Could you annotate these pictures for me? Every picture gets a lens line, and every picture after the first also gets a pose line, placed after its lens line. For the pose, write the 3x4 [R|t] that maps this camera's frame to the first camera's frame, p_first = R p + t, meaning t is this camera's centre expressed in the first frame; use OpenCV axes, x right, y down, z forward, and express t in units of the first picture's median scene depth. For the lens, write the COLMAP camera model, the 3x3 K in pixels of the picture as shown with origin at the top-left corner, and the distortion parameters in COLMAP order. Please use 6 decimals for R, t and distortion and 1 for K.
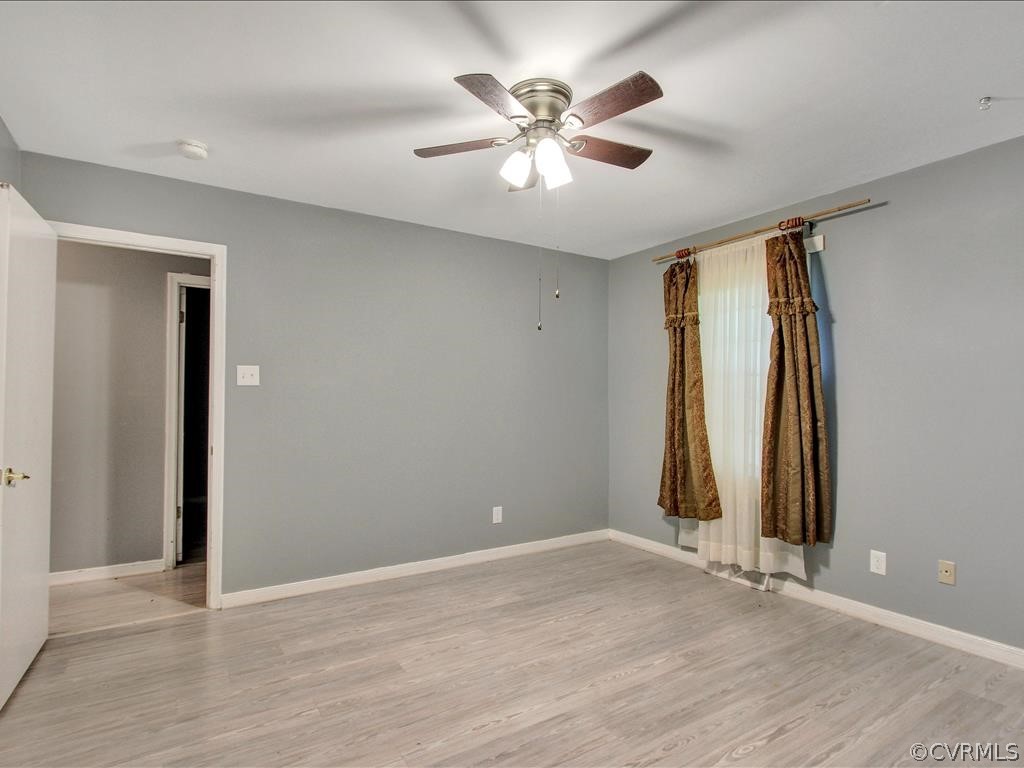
lens RADIAL K [[550.3, 0, 514.2], [0, 550.3, 382.9], [0, 0, 1]] dist [-0.006997, 0.001539]
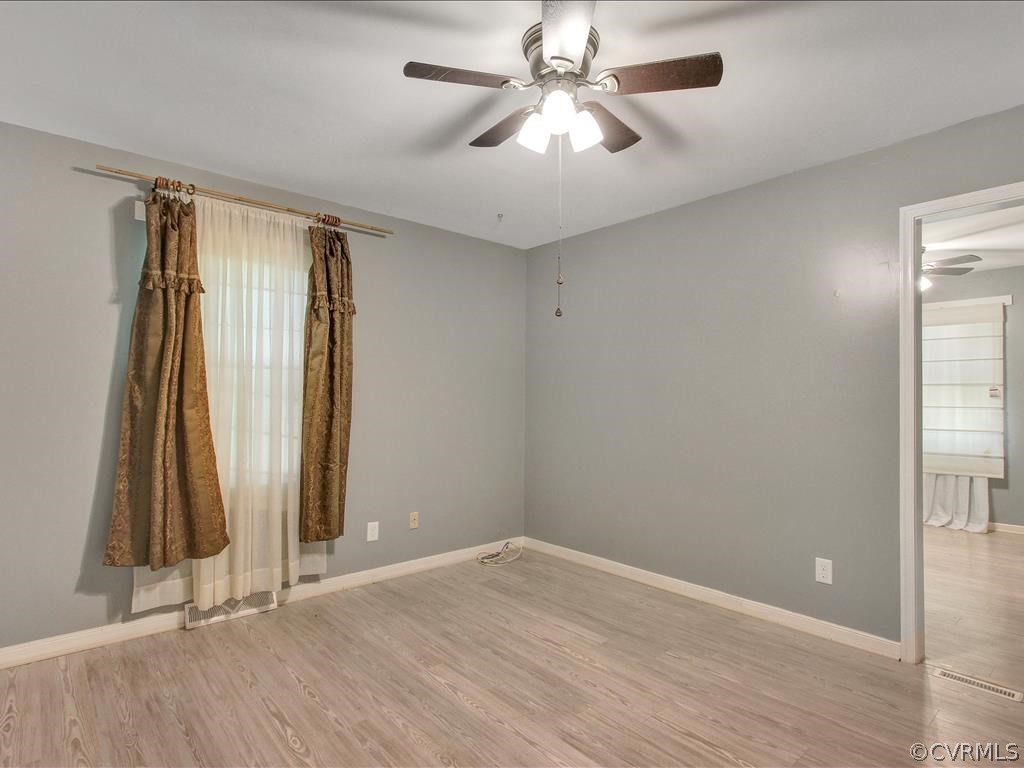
lens RADIAL K [[550.3, 0, 517.5], [0, 550.3, 388.2], [0, 0, 1]] dist [-0.006997, 0.001539]
pose [[-0.158786, 0.011229, 0.987249, -0.531569], [-0.035822, 0.999211, -0.017127, 0.019964], [-0.986663, -0.038084, -0.158259, 0.810681]]
